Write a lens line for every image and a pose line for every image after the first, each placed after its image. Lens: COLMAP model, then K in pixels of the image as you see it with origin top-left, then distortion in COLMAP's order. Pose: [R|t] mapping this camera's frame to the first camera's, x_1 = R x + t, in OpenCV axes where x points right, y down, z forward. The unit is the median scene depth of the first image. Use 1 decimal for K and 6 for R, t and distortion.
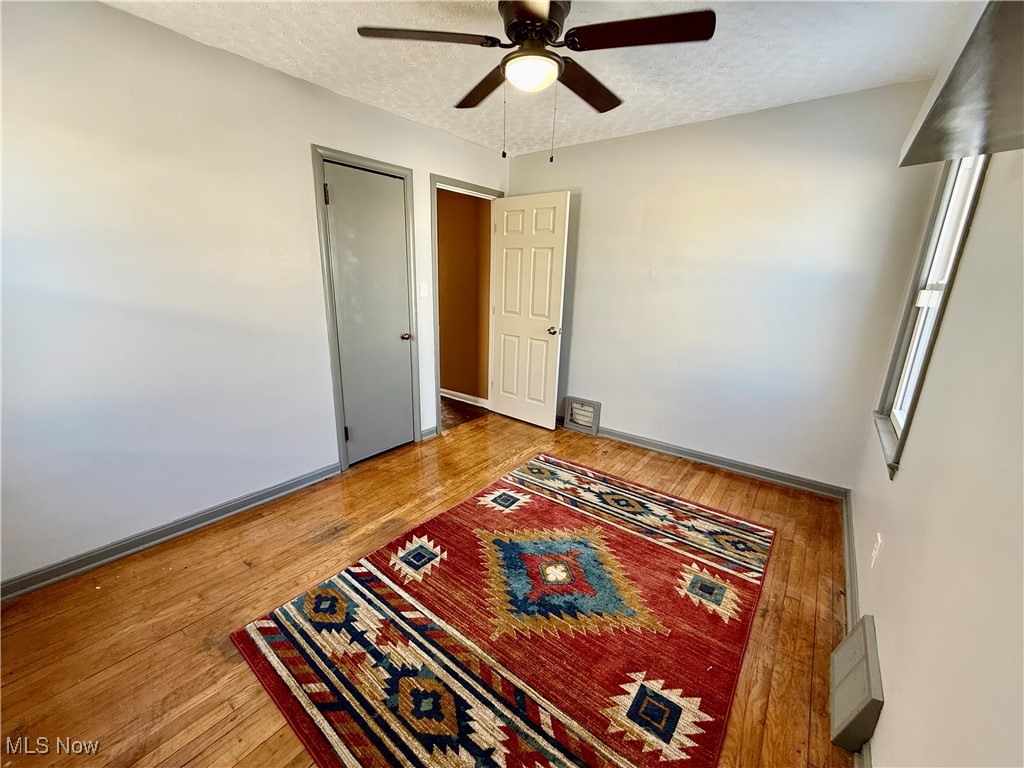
lens RADIAL K [[406.7, 0, 511.9], [0, 406.7, 383.3], [0, 0, 1]] dist [-0.000474, -0.000012]
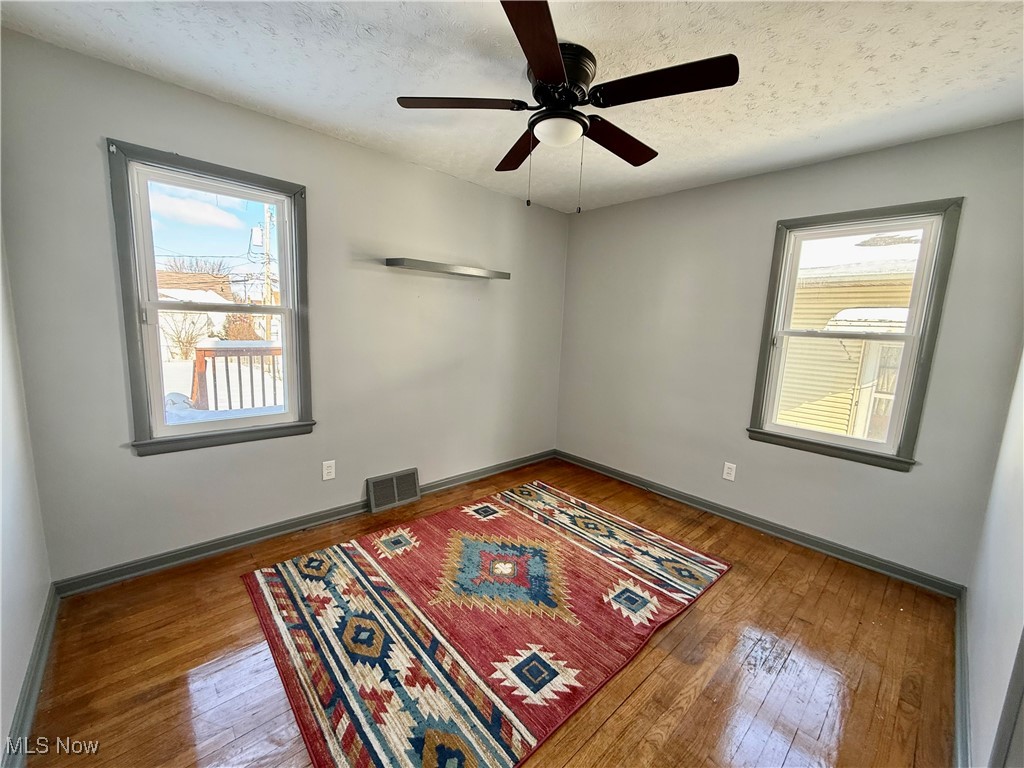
lens RADIAL K [[406.7, 0, 512.7], [0, 406.7, 384.1], [0, 0, 1]] dist [-0.000474, -0.000012]
pose [[-0.983113, -0.091618, 0.158415, -0.051112], [-0.020744, 0.915866, 0.400949, -0.462433], [-0.181821, 0.390892, -0.902300, 1.760403]]
